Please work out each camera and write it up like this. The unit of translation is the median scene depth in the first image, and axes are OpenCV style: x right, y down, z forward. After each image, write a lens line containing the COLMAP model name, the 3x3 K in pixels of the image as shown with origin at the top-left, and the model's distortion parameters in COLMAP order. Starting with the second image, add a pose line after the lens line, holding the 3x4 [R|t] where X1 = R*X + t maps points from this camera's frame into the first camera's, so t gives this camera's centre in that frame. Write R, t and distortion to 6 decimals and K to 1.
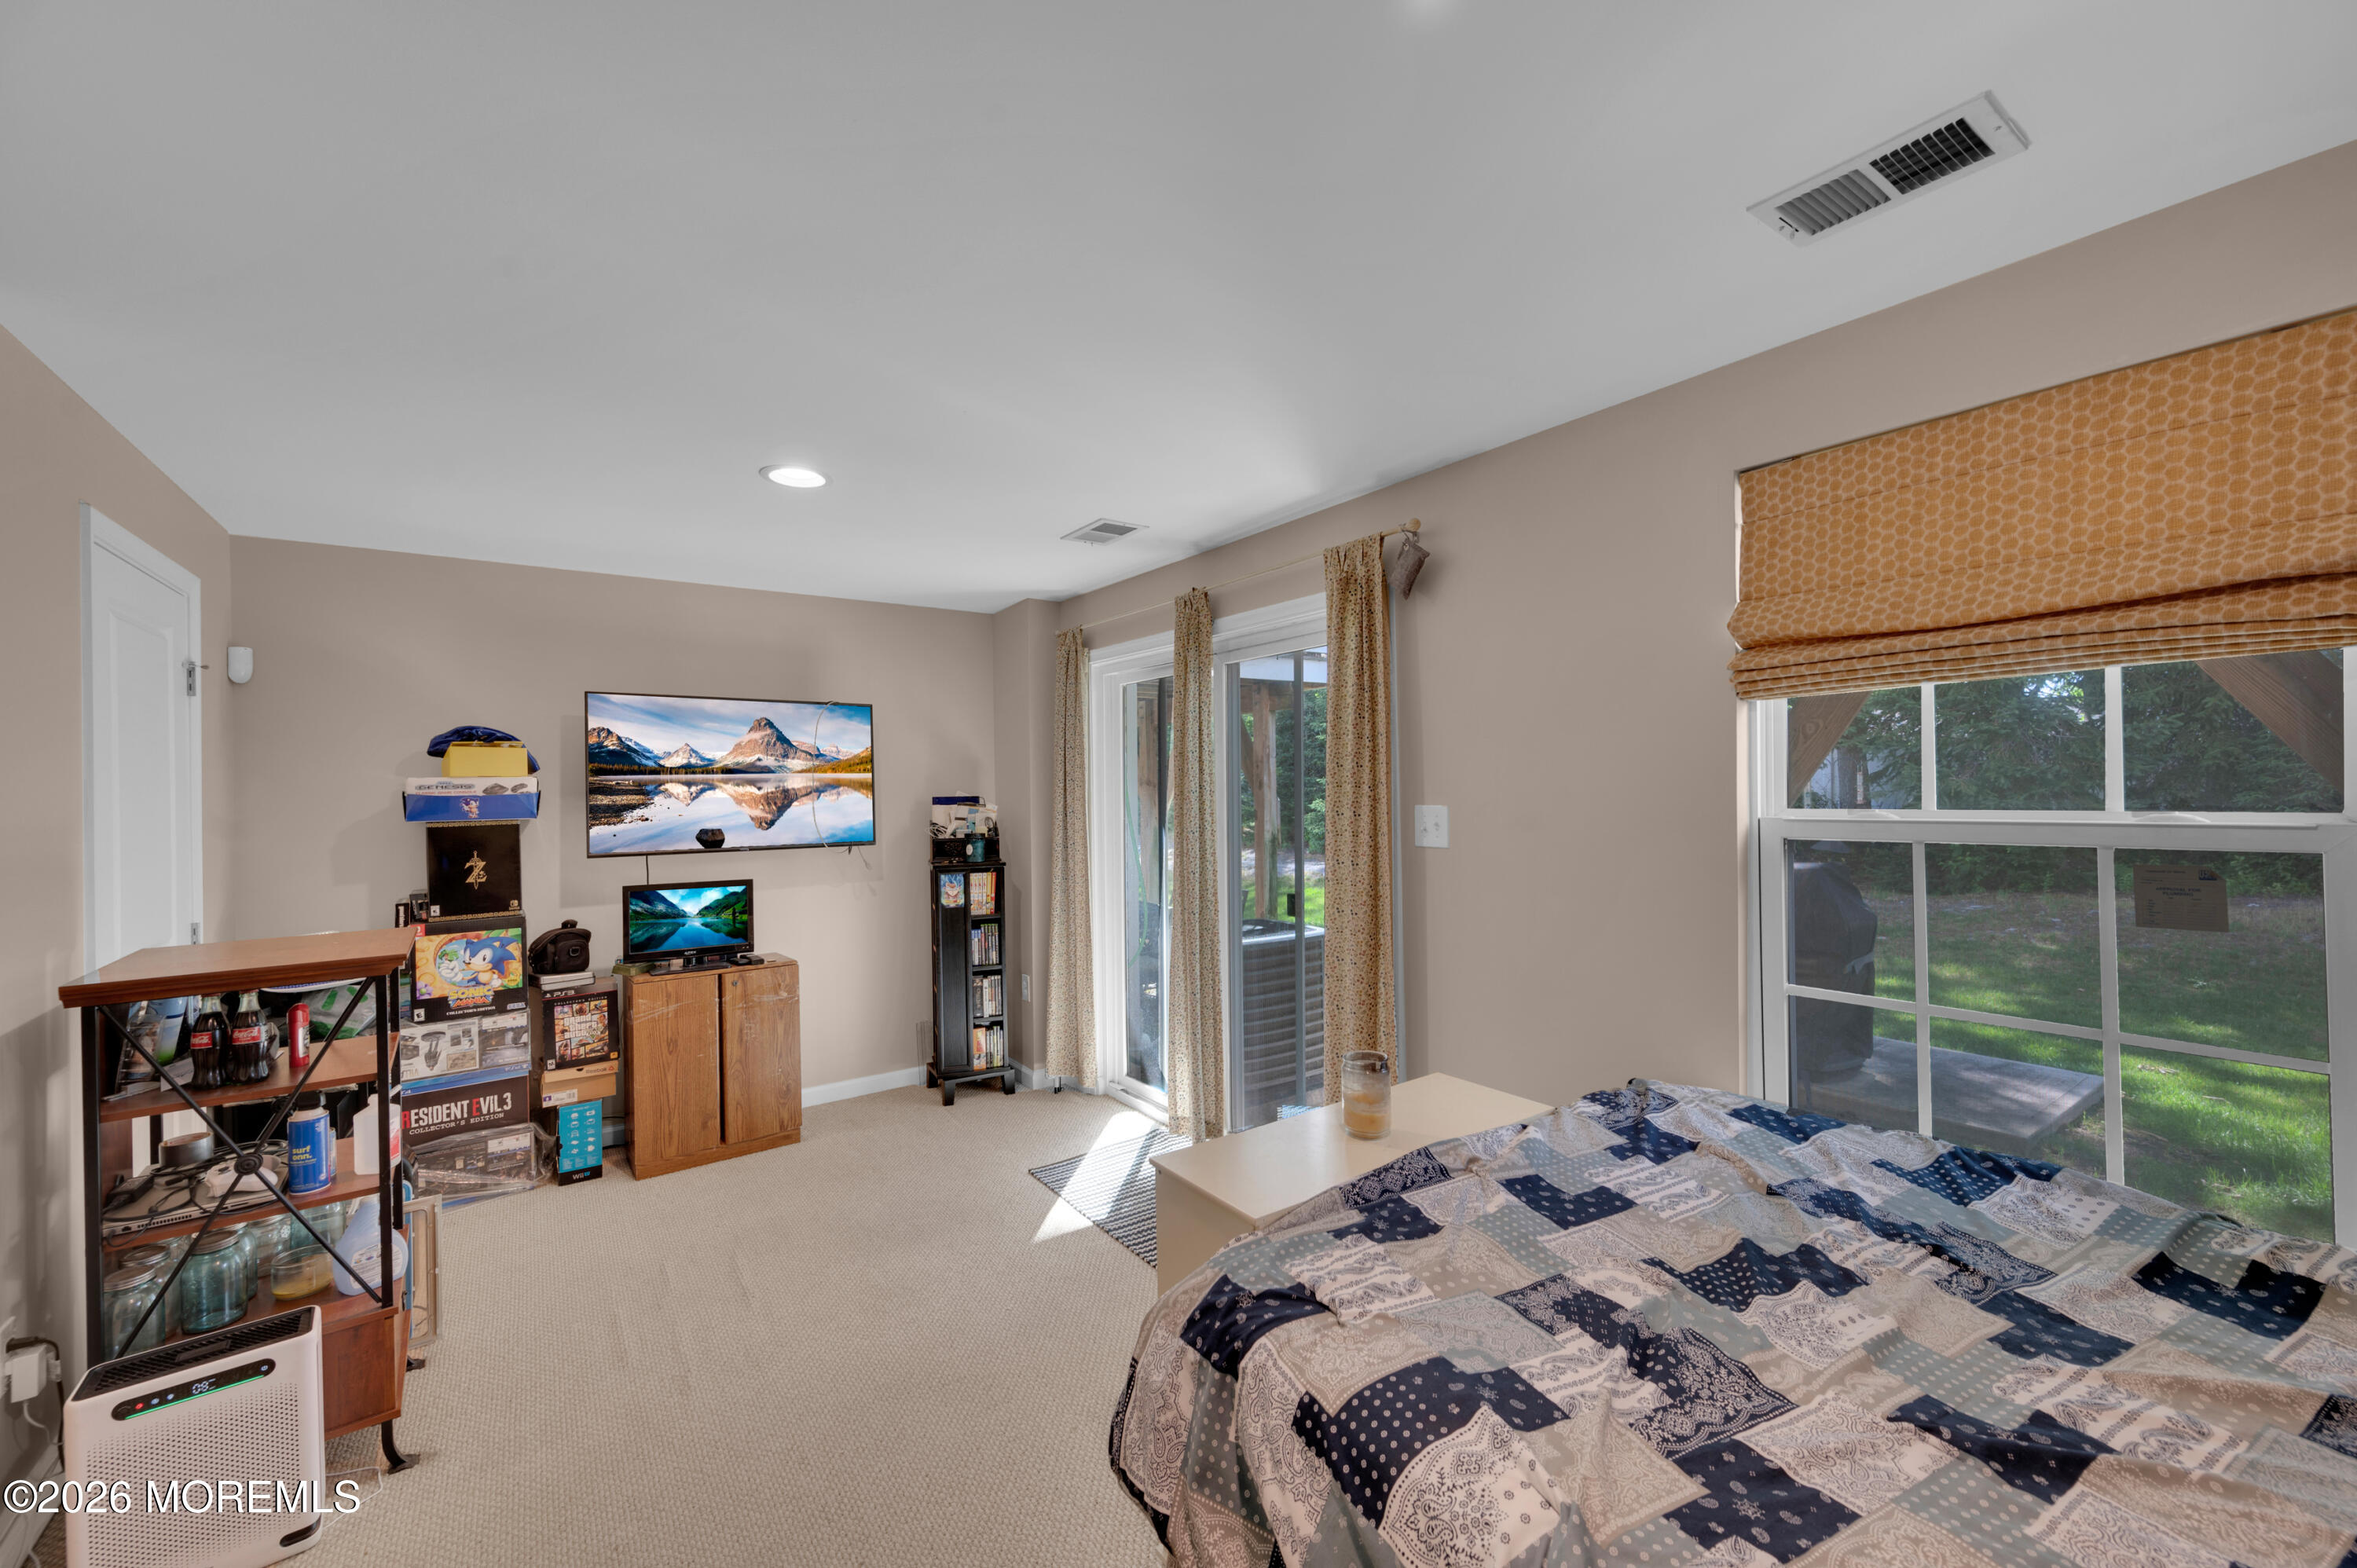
lens RADIAL K [[938.3, 0, 1182.4], [0, 938.3, 790.5], [0, 0, 1]] dist [0.002234, 0.000941]
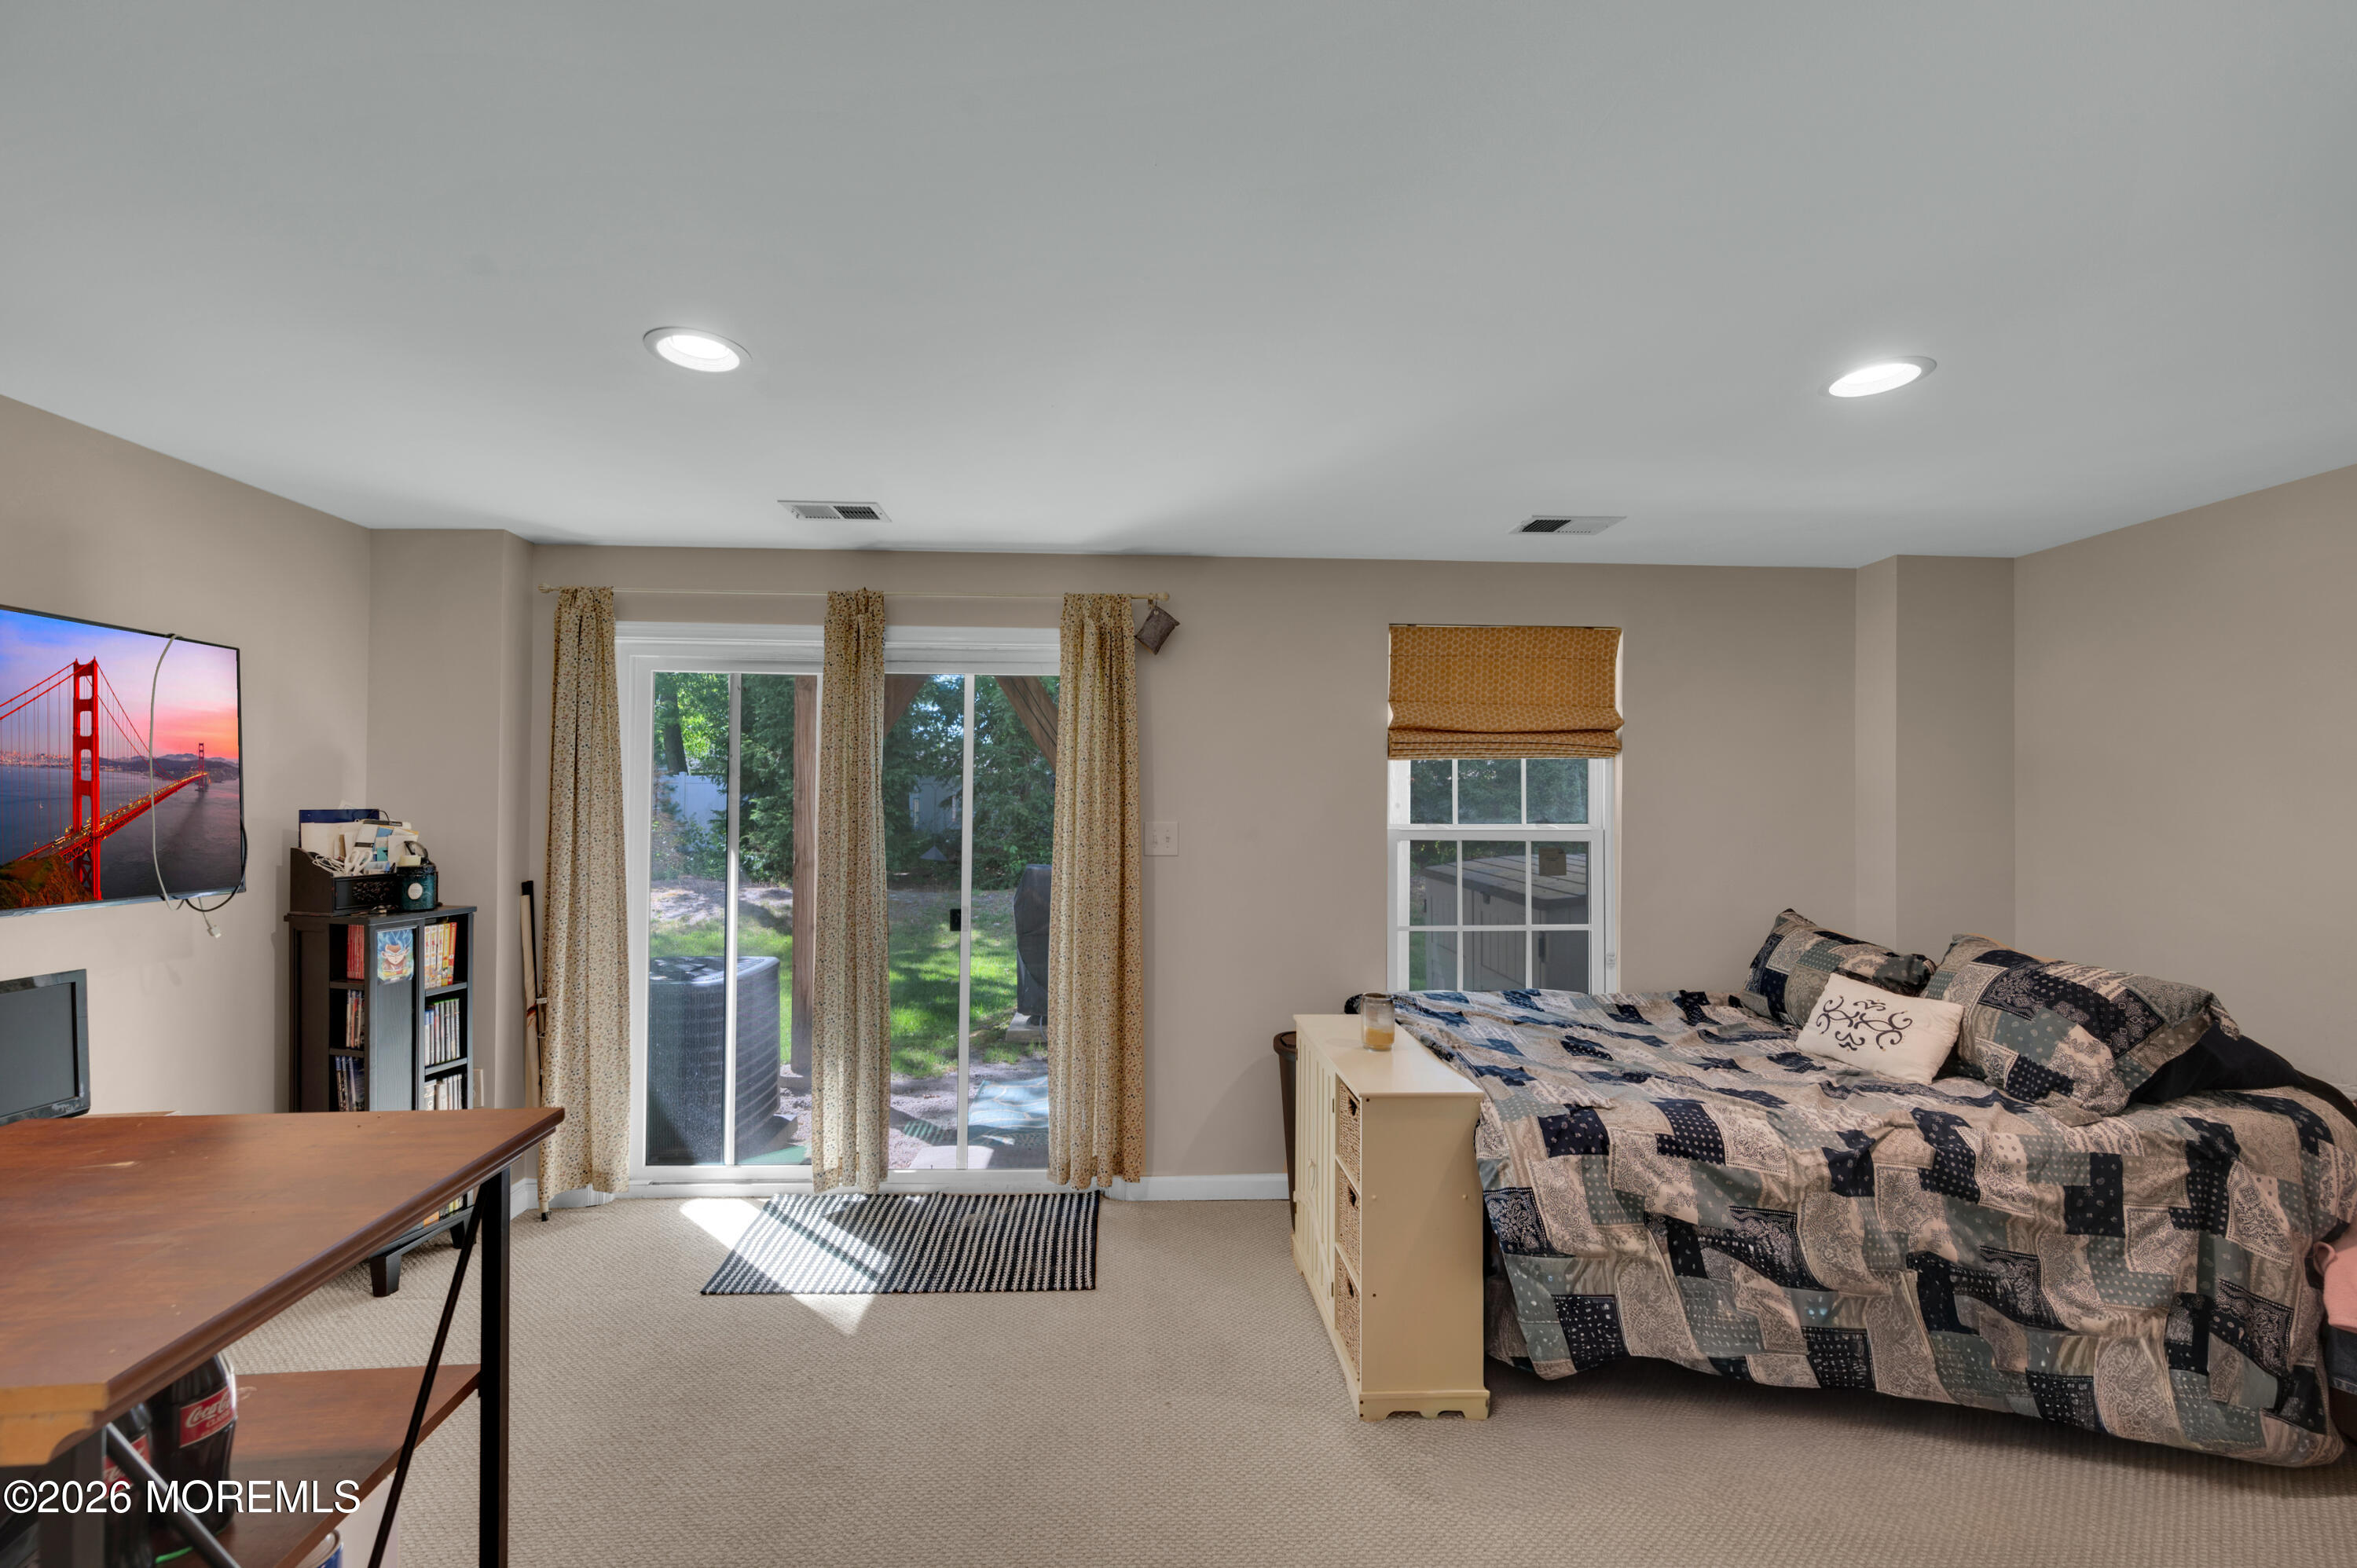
lens RADIAL K [[938.3, 0, 1182.4], [0, 938.3, 790.5], [0, 0, 1]] dist [0.002234, 0.000941]
pose [[0.535457, 0.025624, 0.844174, -0.637311], [-0.012309, 0.999670, -0.022537, 0.001665], [-0.844473, 0.001677, 0.535596, 0.253844]]
